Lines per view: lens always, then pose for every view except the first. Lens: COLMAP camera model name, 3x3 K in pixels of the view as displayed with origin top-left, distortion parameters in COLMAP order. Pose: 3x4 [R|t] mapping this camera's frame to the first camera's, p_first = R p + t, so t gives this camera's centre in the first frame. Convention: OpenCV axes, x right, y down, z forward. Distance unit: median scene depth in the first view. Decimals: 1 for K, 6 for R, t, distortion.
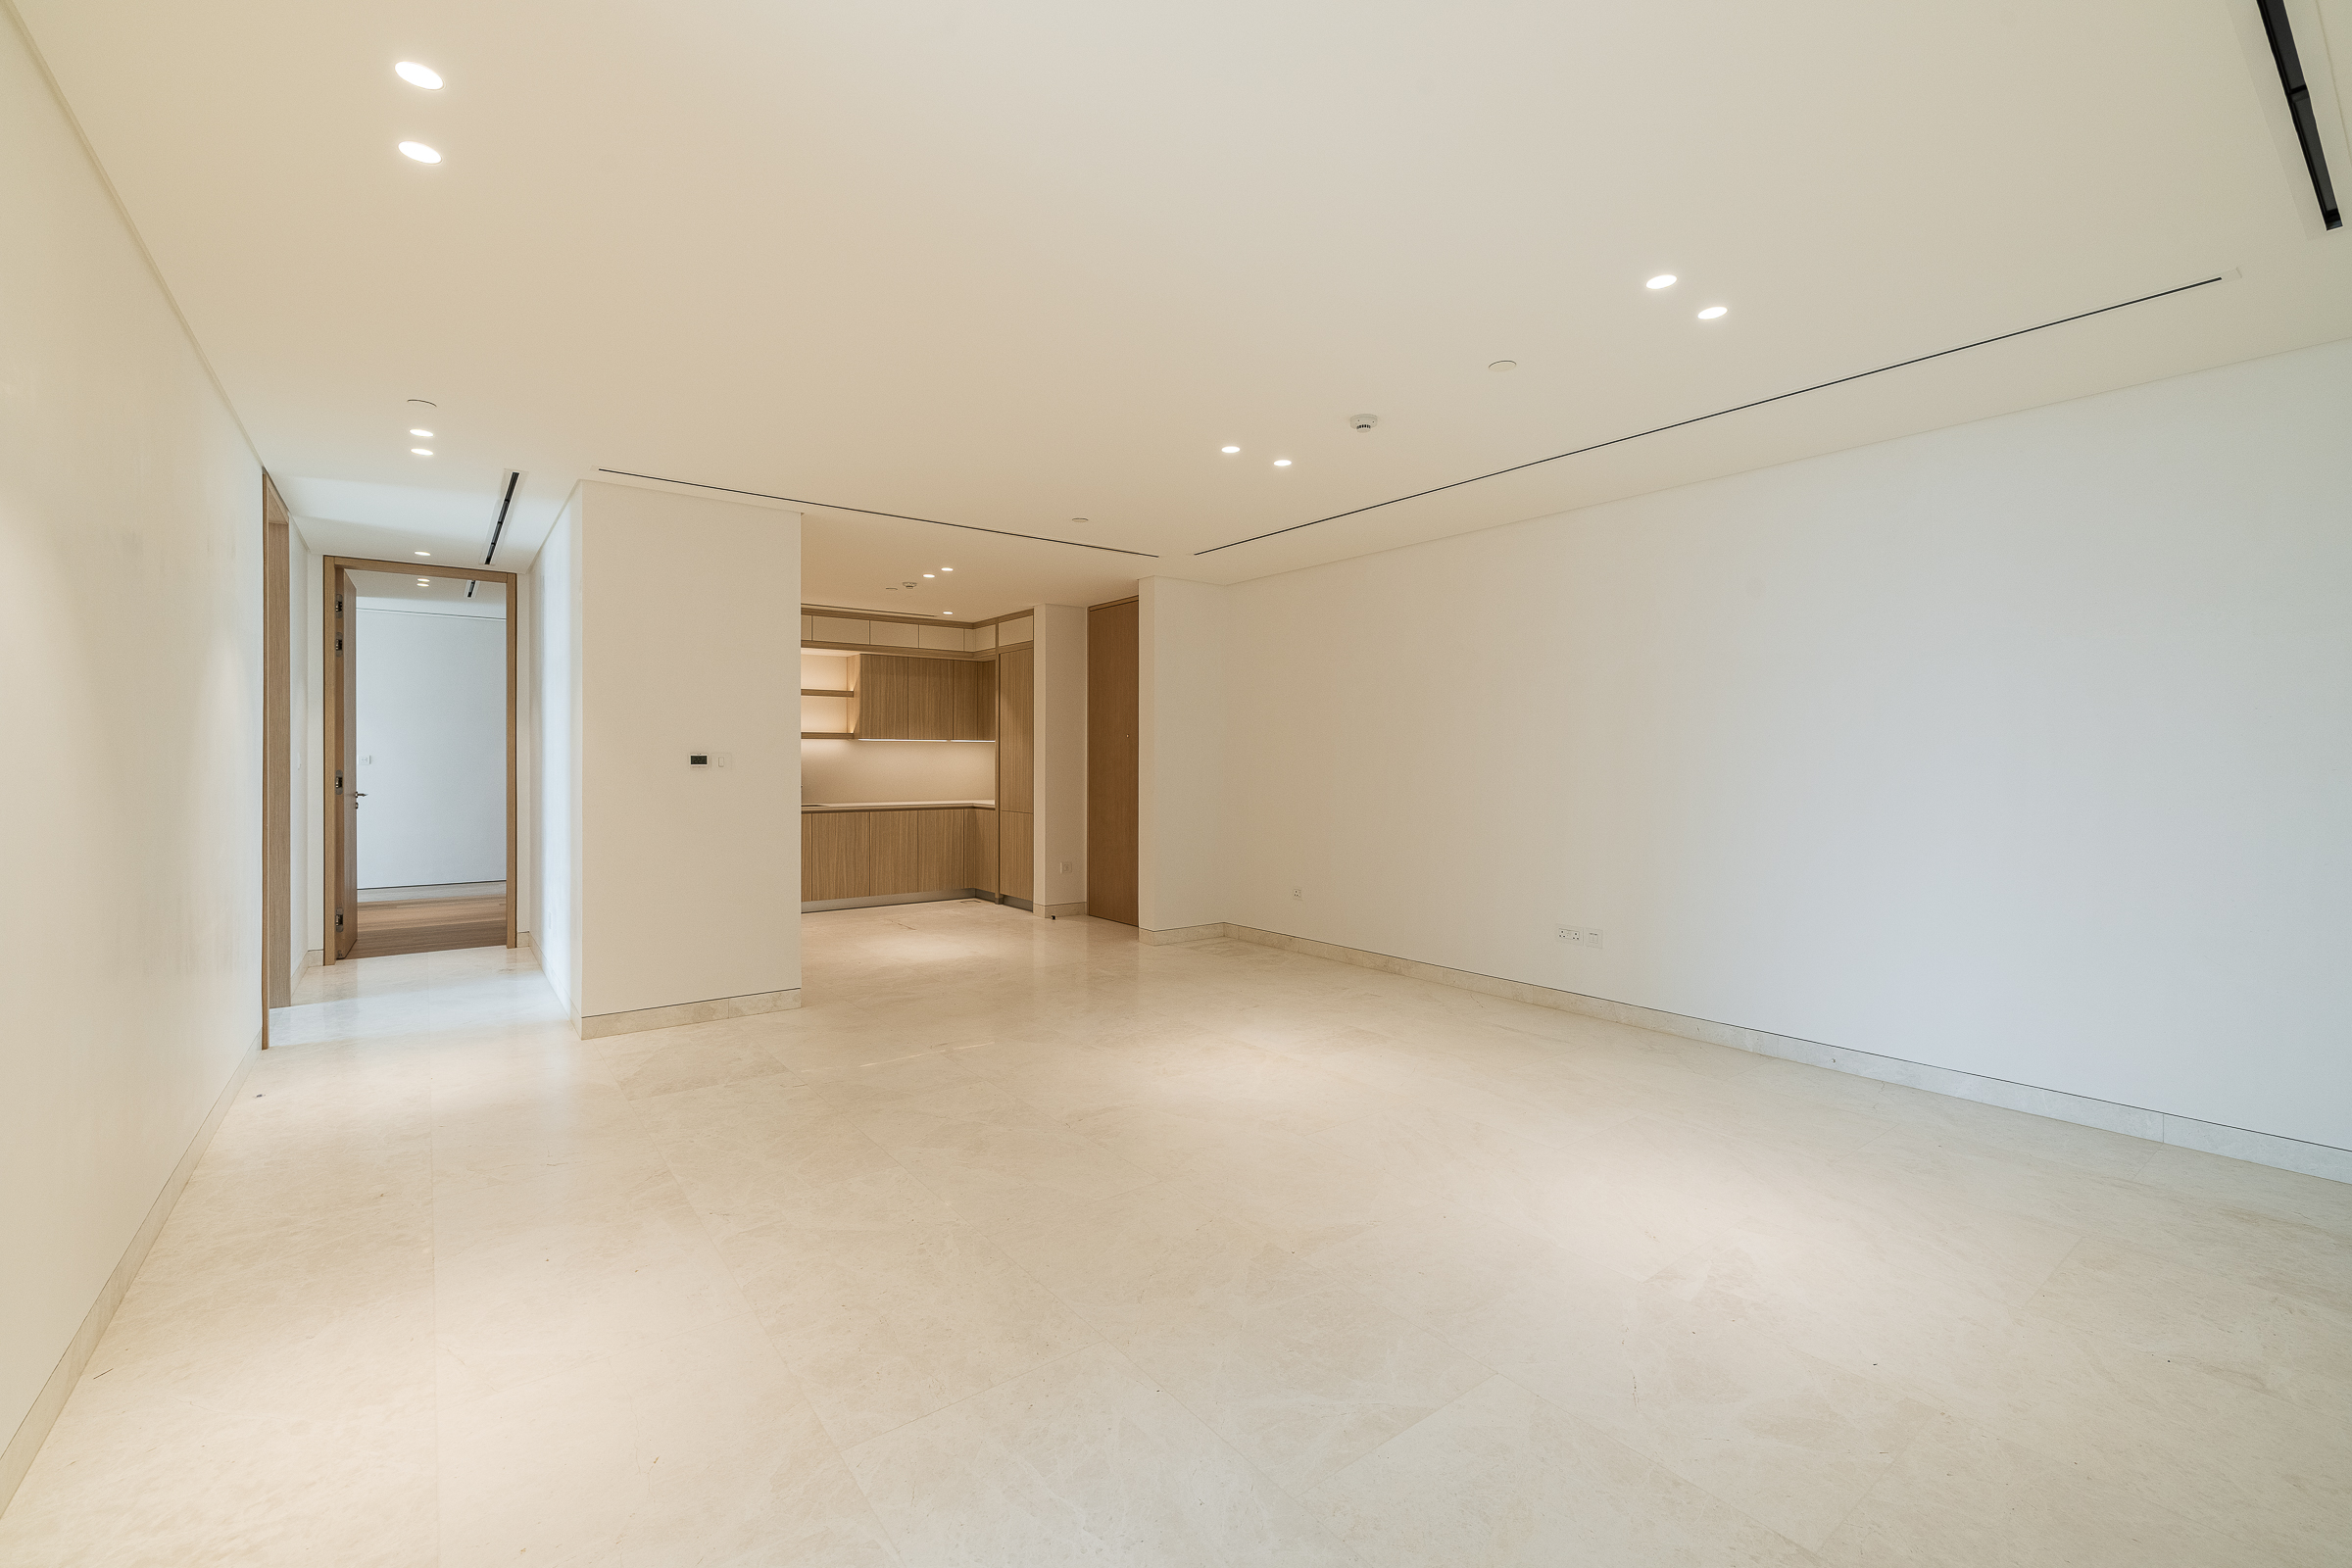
lens RADIAL K [[961.1, 0, 1180.3], [0, 961.1, 767.4], [0, 0, 1]] dist [0.000566, 0.000224]
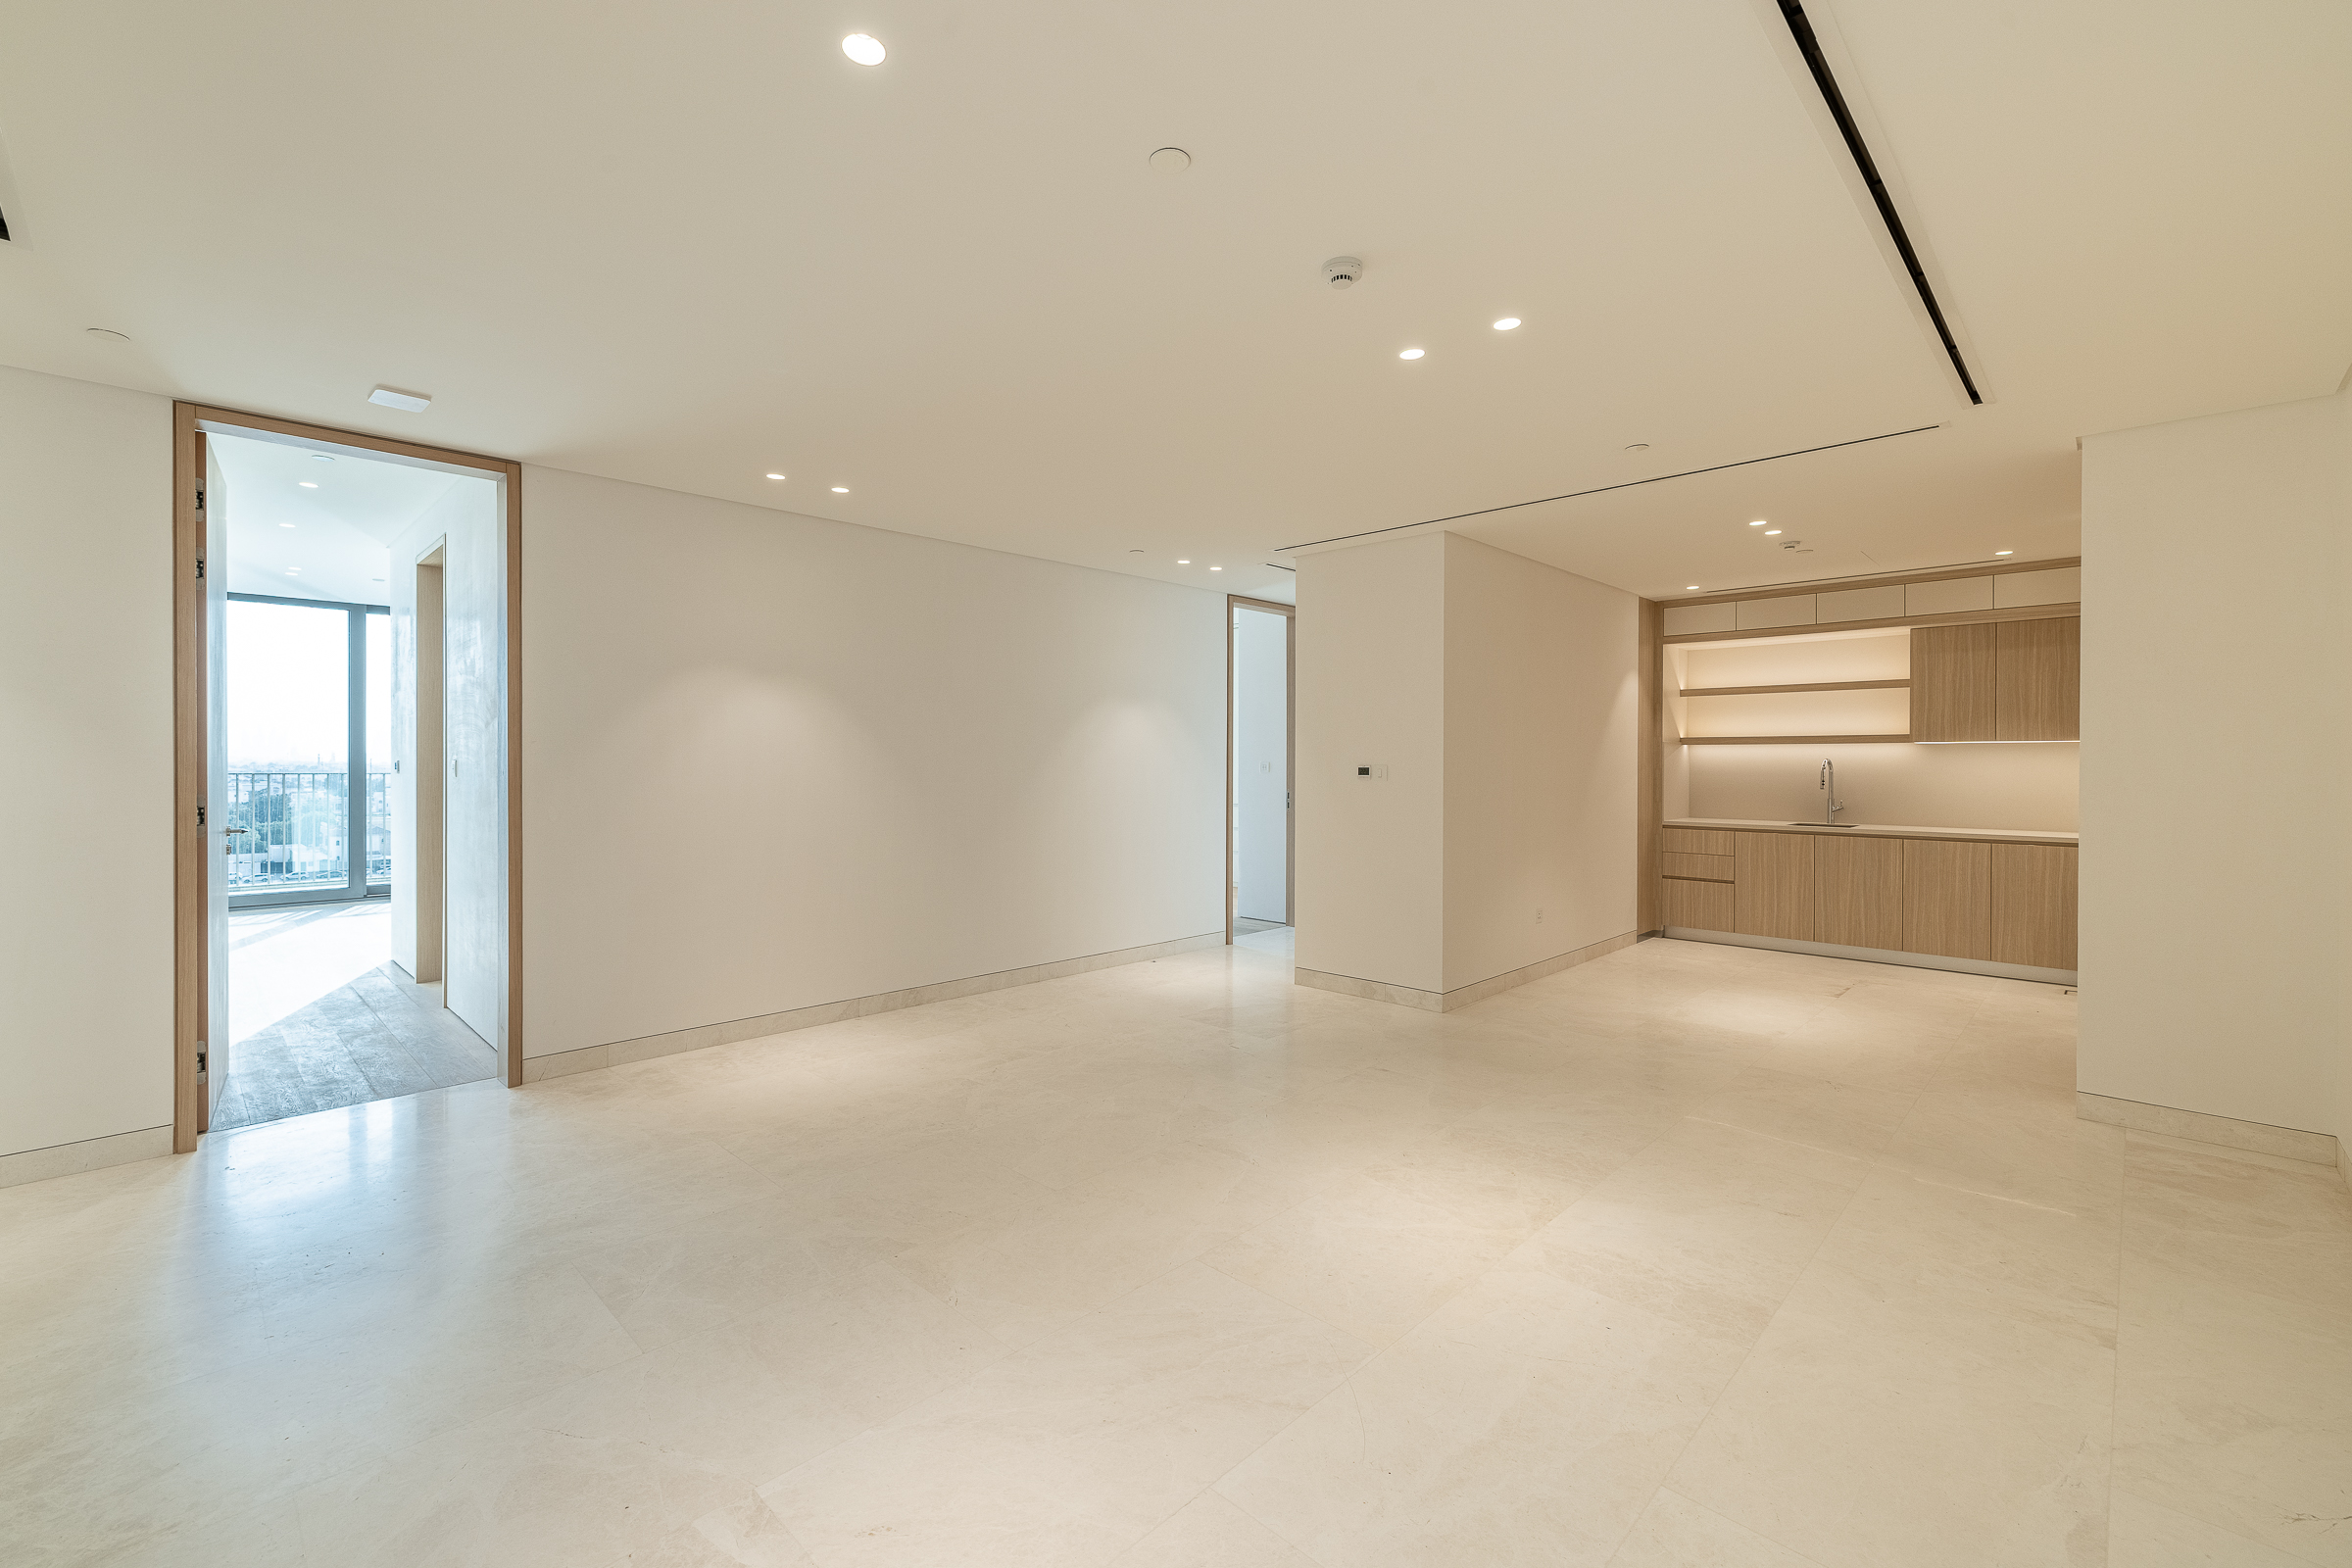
lens RADIAL K [[972.2, 0, 1176.0], [0, 972.2, 784.0], [0, 0, 1]] dist [0.000632, 0.000131]
pose [[0.167041, 0.022465, -0.985694, 0.330801], [-0.008847, 0.999734, 0.021286, -0.008143], [0.985910, 0.005165, 0.167195, 0.311489]]
